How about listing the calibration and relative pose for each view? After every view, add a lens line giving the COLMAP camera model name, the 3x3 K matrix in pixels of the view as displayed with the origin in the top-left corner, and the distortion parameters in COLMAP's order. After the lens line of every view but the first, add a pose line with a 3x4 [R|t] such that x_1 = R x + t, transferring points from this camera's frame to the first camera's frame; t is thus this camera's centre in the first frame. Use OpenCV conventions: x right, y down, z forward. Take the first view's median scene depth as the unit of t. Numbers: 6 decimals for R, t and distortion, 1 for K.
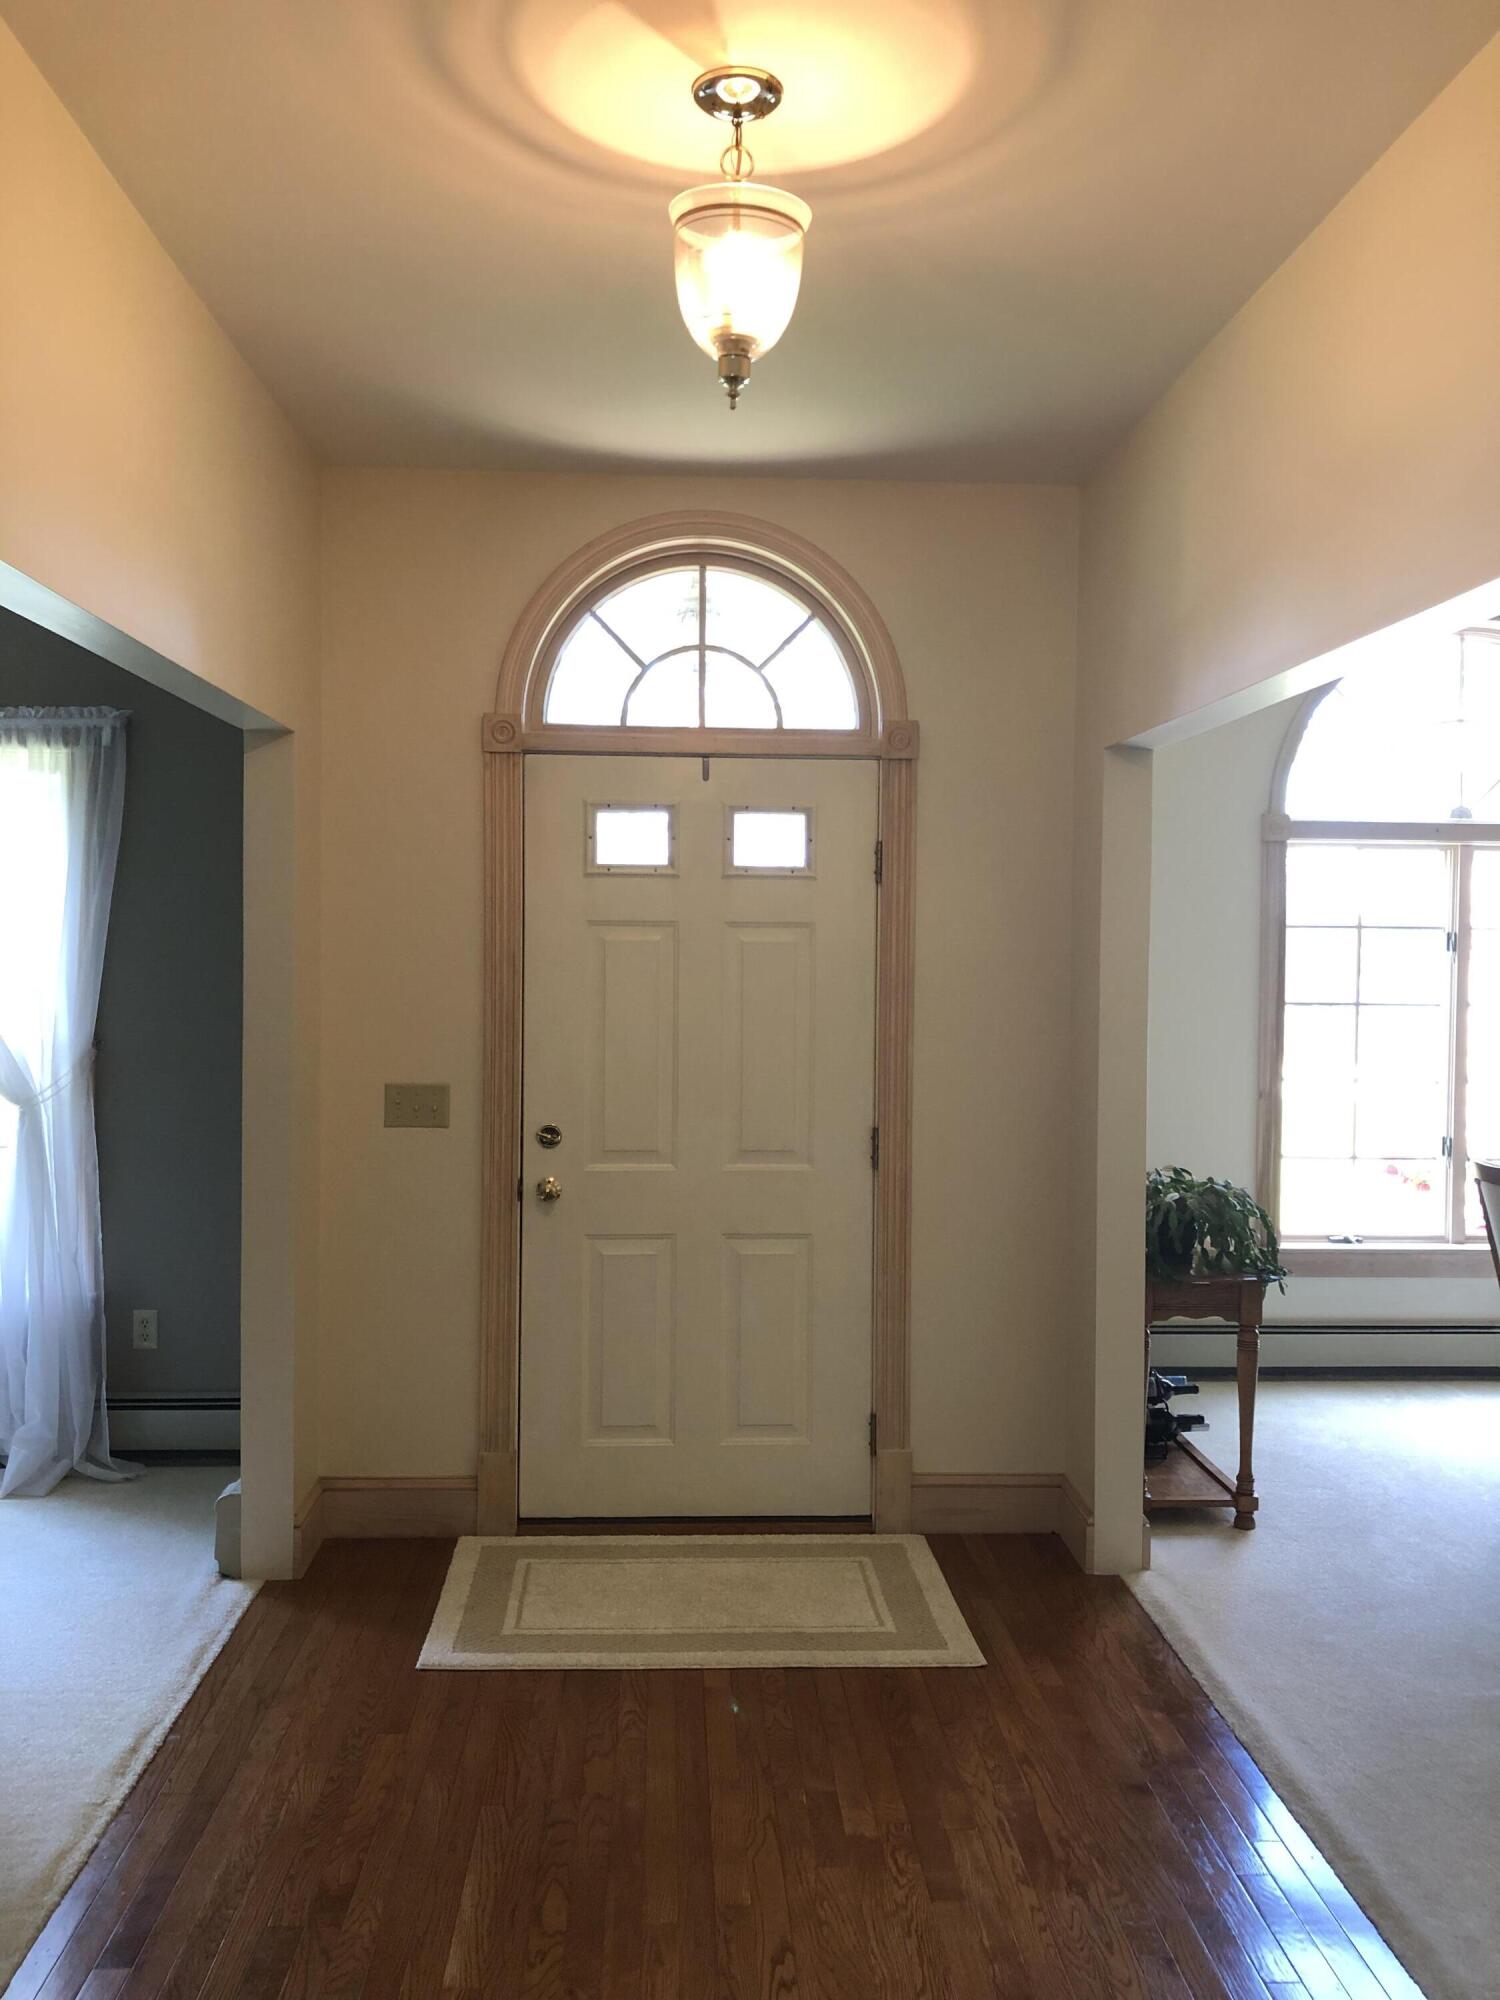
lens RADIAL K [[1613.2, 0, 750.0], [0, 1613.2, 1000.0], [0, 0, 1]] dist [-0.011795, 0.003489]
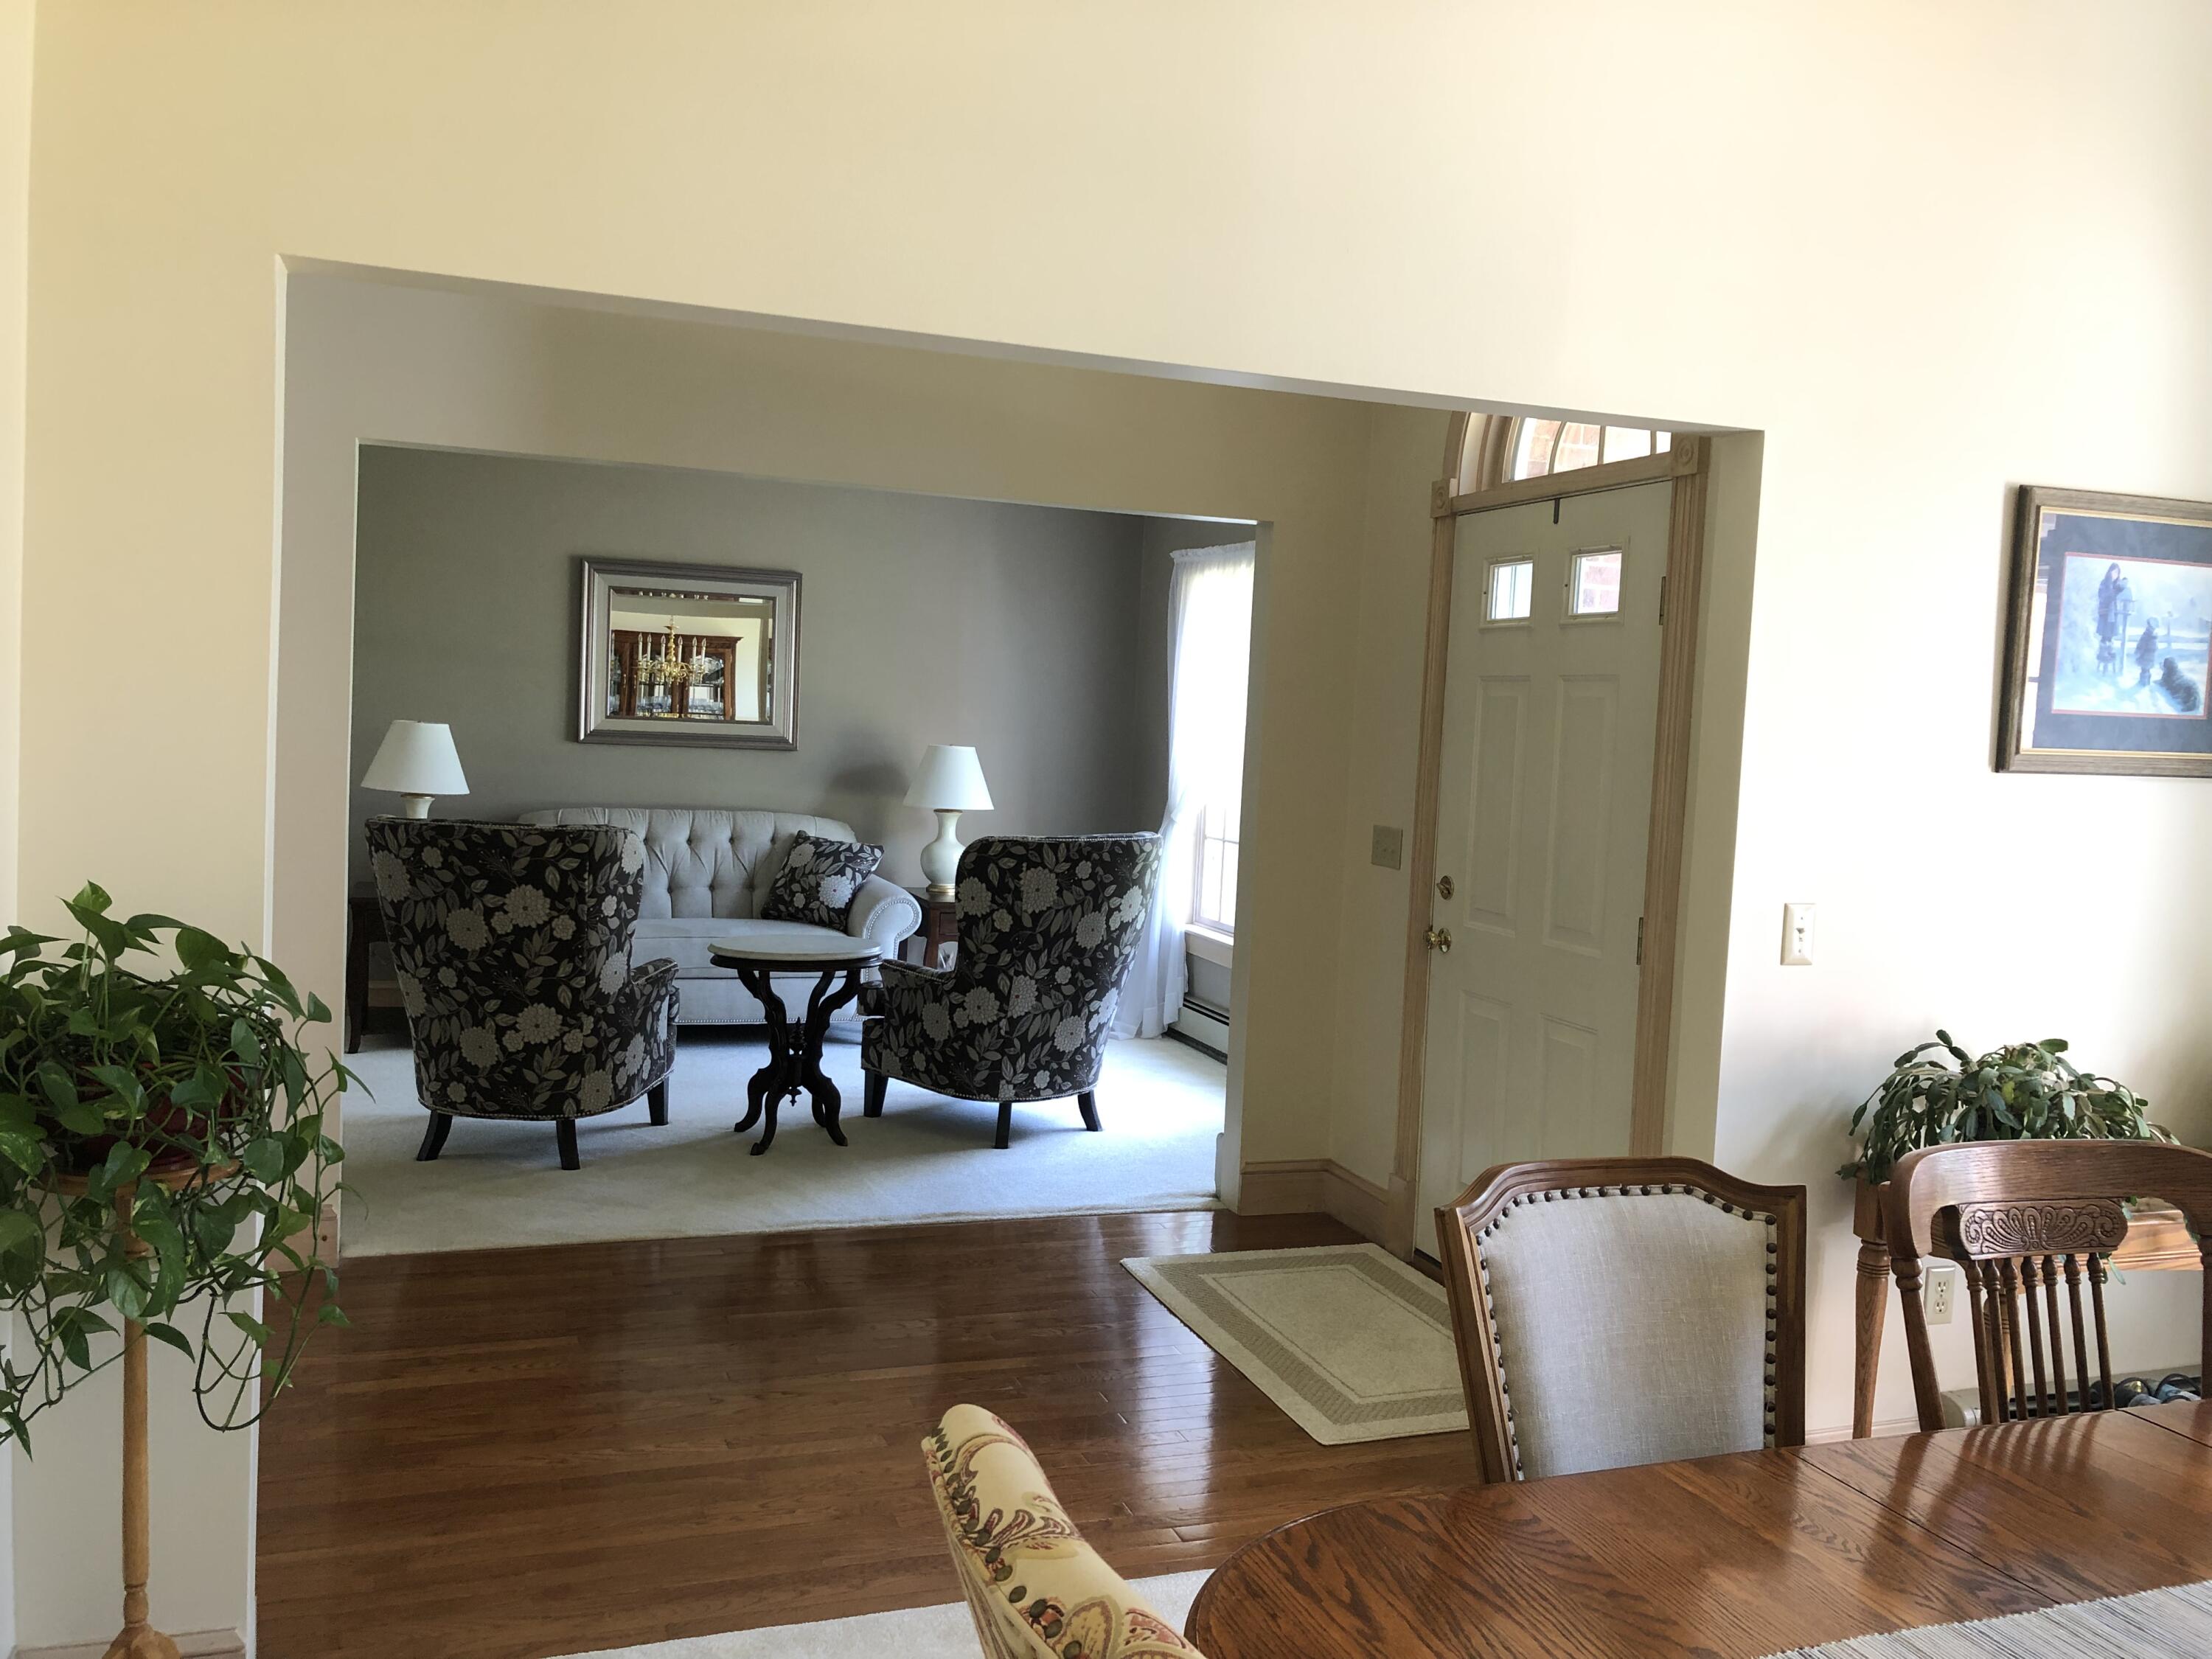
lens RADIAL K [[1784.2, 0, 1106.0], [0, 1784.2, 829.5], [0, 0, 1]] dist [-0.011795, 0.003489]
pose [[0.277748, 0.066902, -0.958322, 0.905412], [-0.075233, 0.996023, 0.047729, 0.010248], [0.957704, 0.058841, 0.281676, 0.468243]]
